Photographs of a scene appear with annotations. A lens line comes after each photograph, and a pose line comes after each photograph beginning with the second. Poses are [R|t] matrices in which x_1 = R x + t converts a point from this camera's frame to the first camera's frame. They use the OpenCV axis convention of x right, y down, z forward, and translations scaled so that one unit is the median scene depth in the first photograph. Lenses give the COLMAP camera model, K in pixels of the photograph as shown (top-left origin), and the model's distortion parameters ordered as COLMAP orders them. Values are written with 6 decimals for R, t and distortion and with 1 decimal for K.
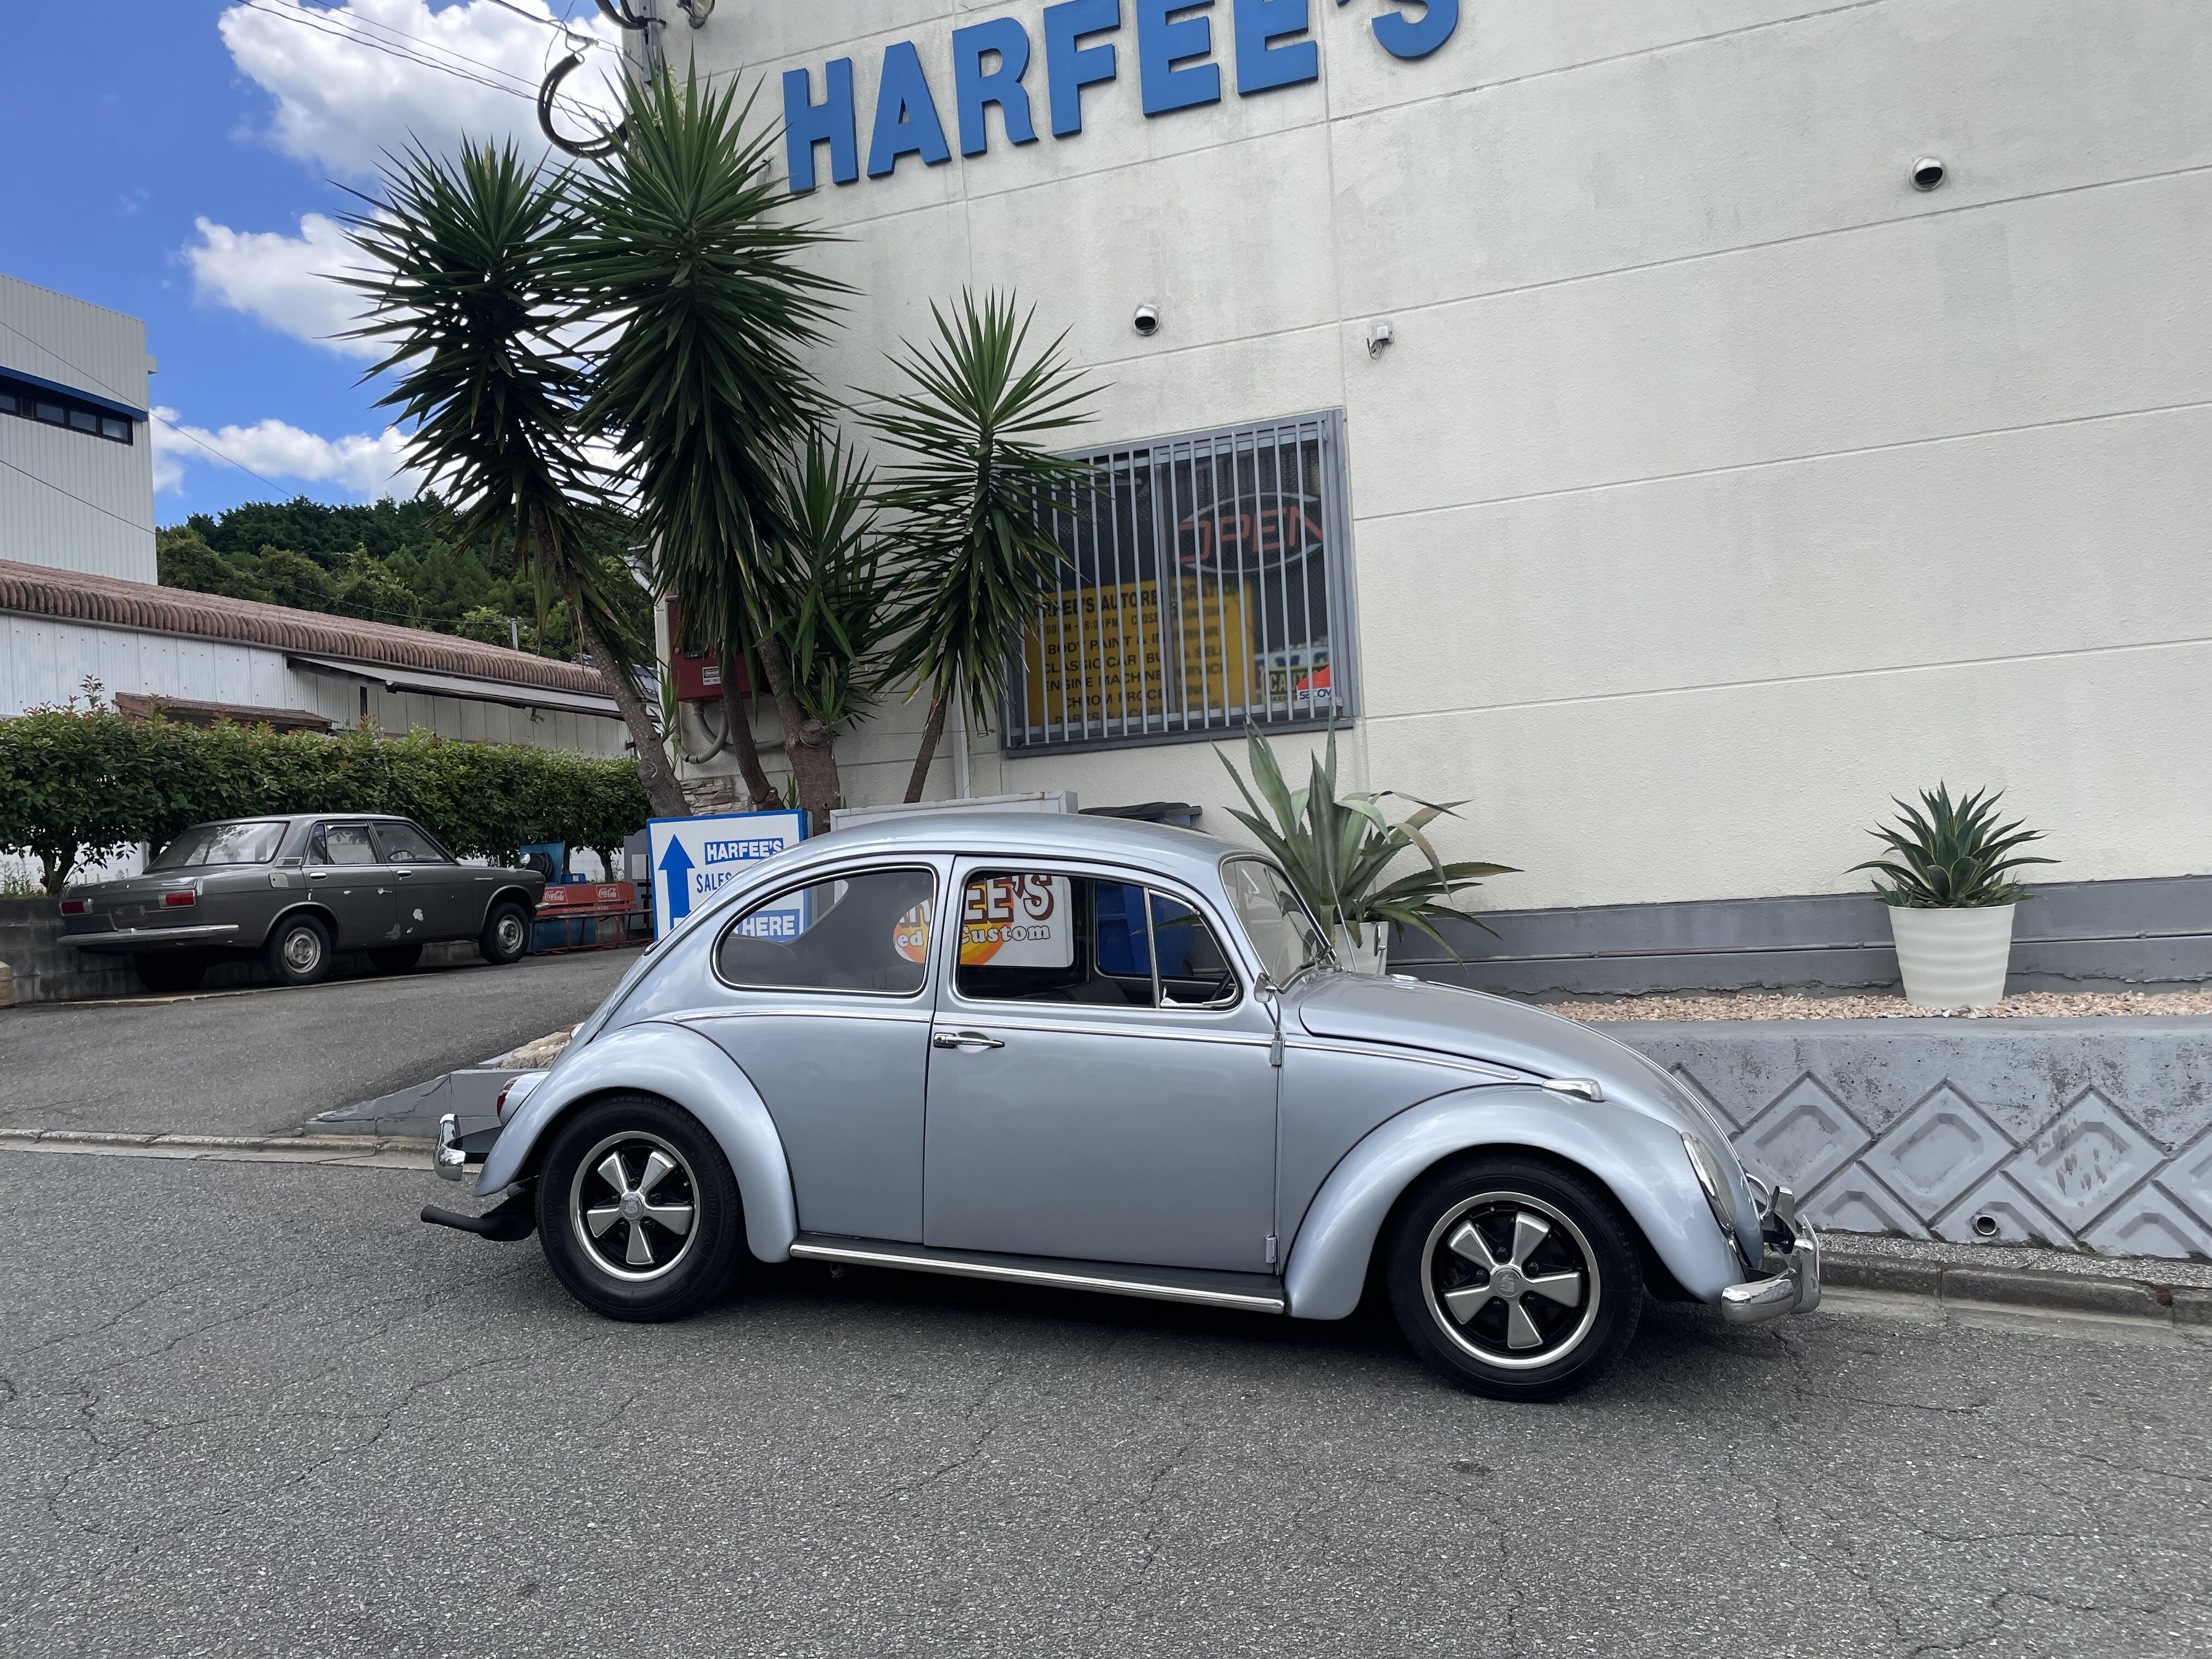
lens RADIAL K [[1708.6, 0, 1108.4], [0, 1708.6, 751.8], [0, 0, 1]] dist [0.066718, -0.077291]
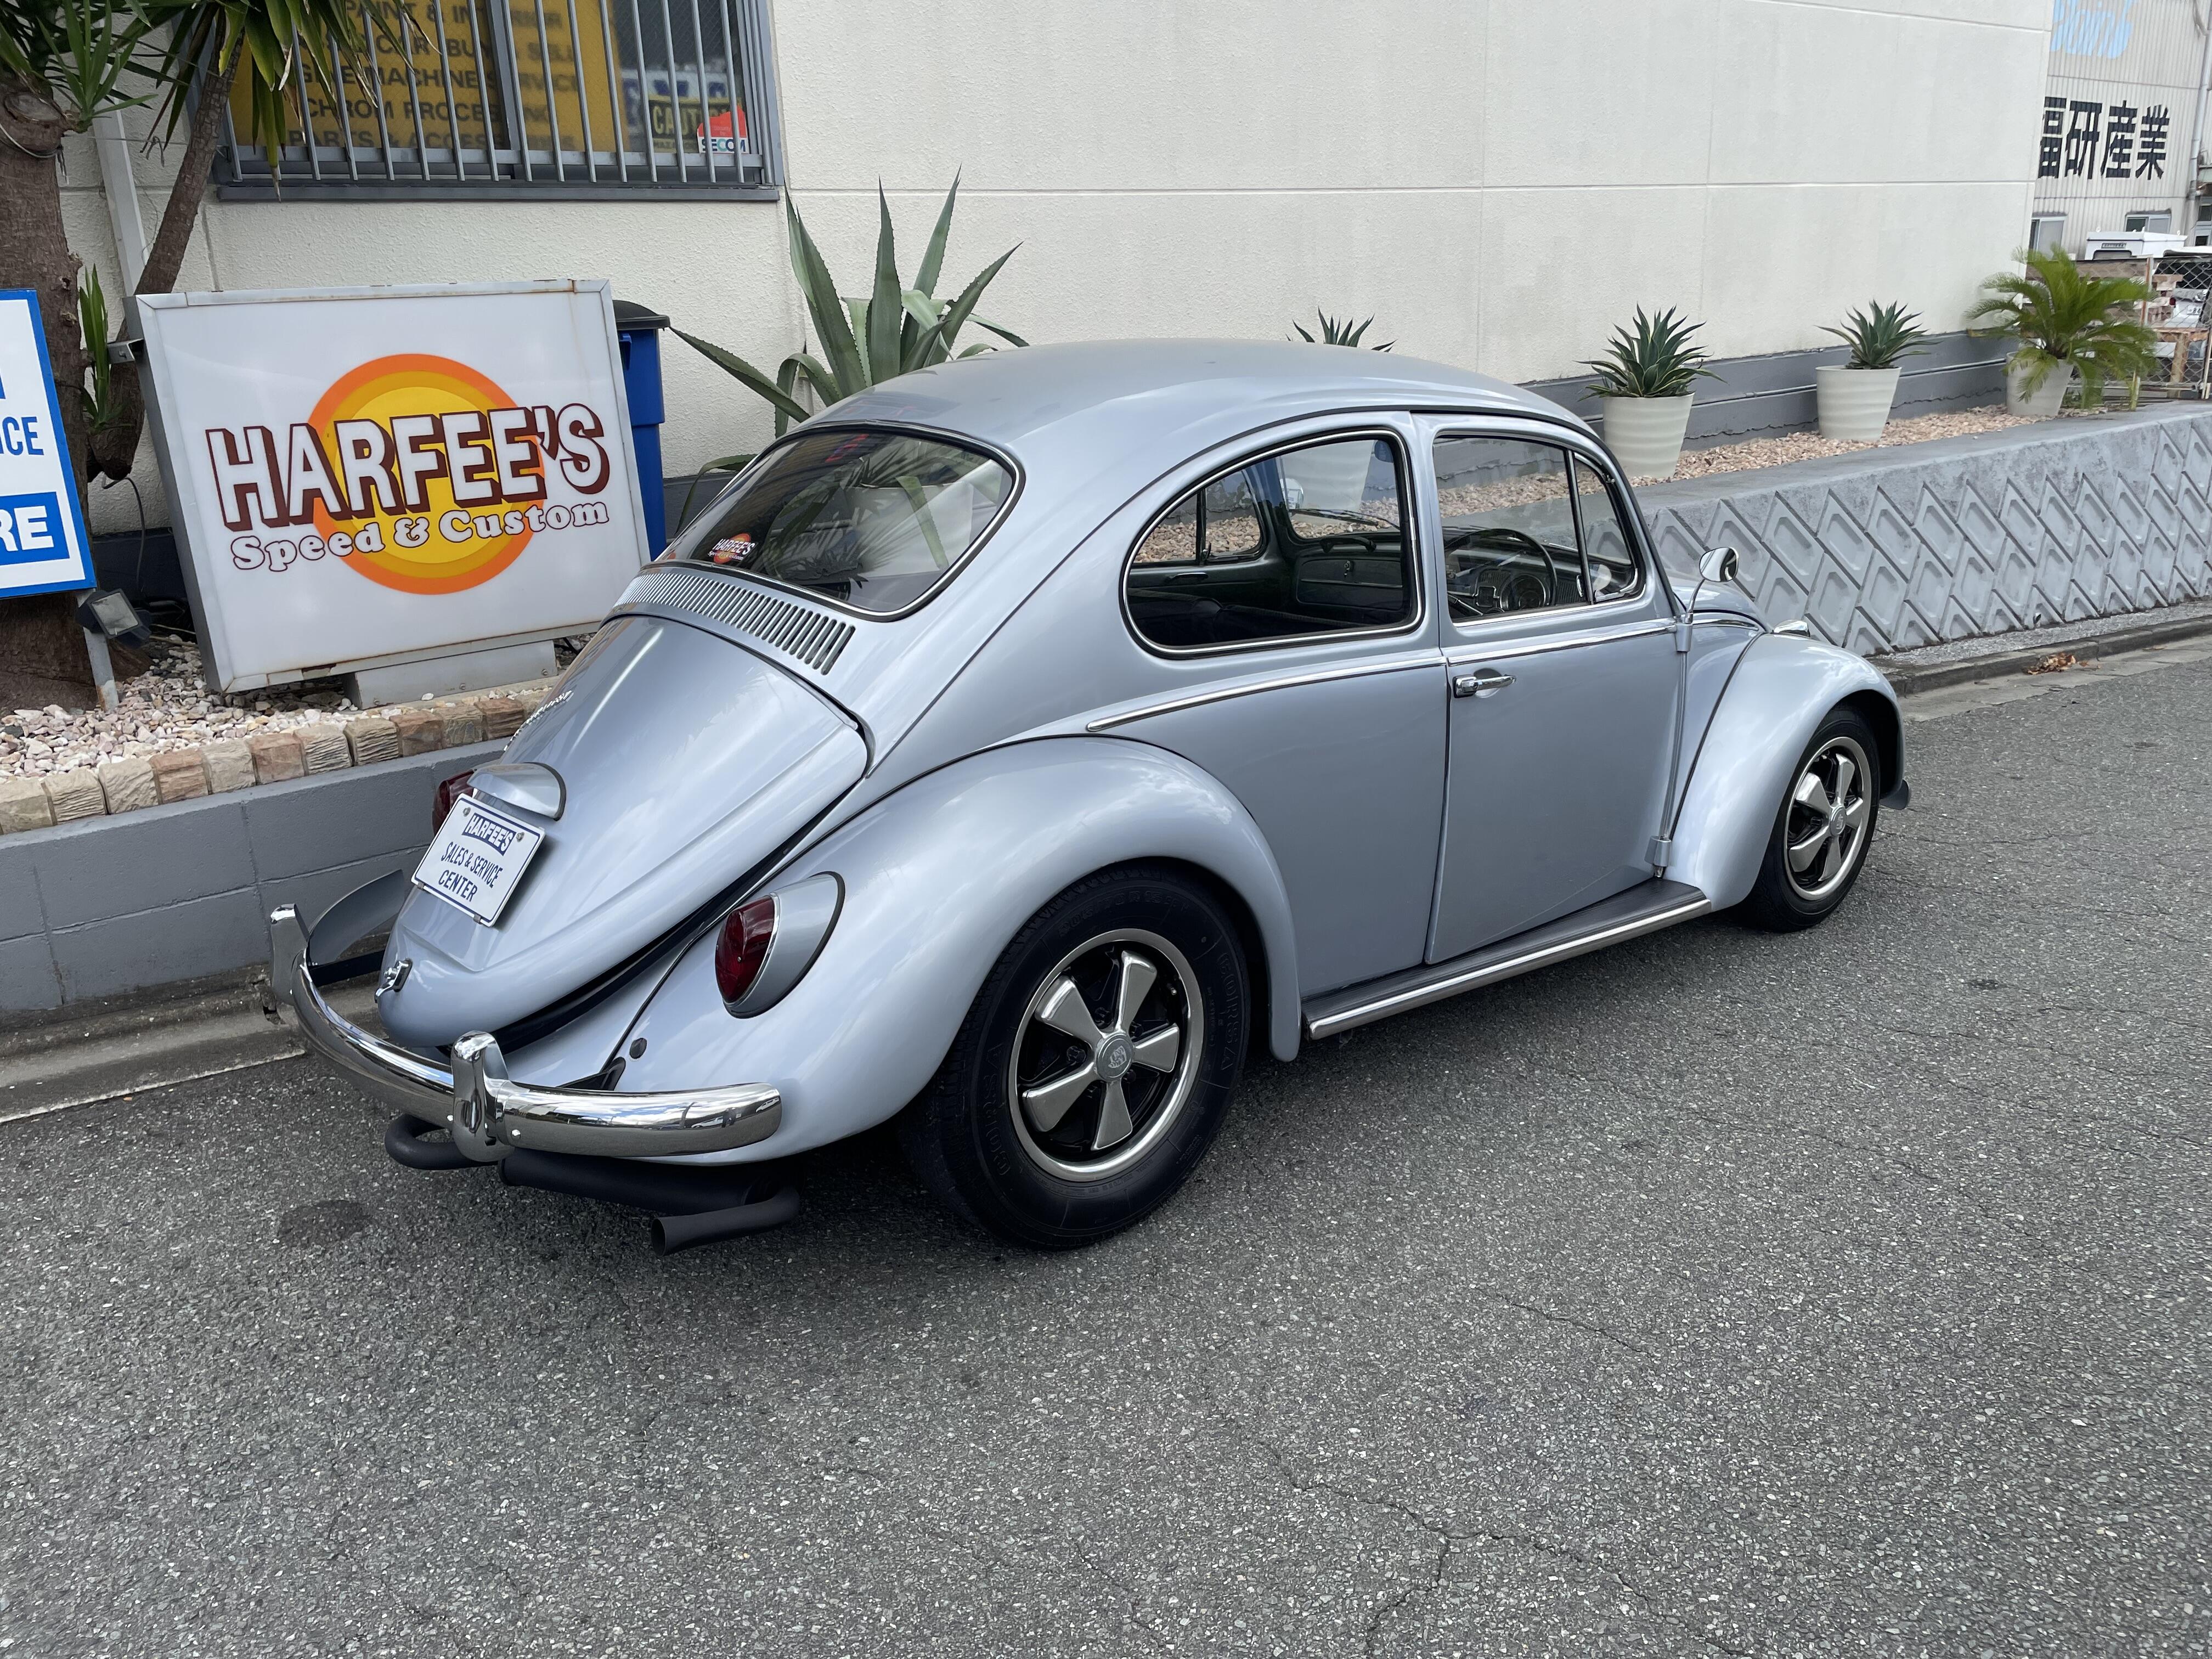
lens RADIAL K [[1708.6, 0, 1088.1], [0, 1708.6, 825.9], [0, 0, 1]] dist [0.066718, -0.077291]
pose [[0.515897, -0.222828, 0.827163, -0.584699], [-0.060400, 0.953713, 0.294590, 0.019897], [-0.854518, -0.201939, 0.478559, 0.600532]]
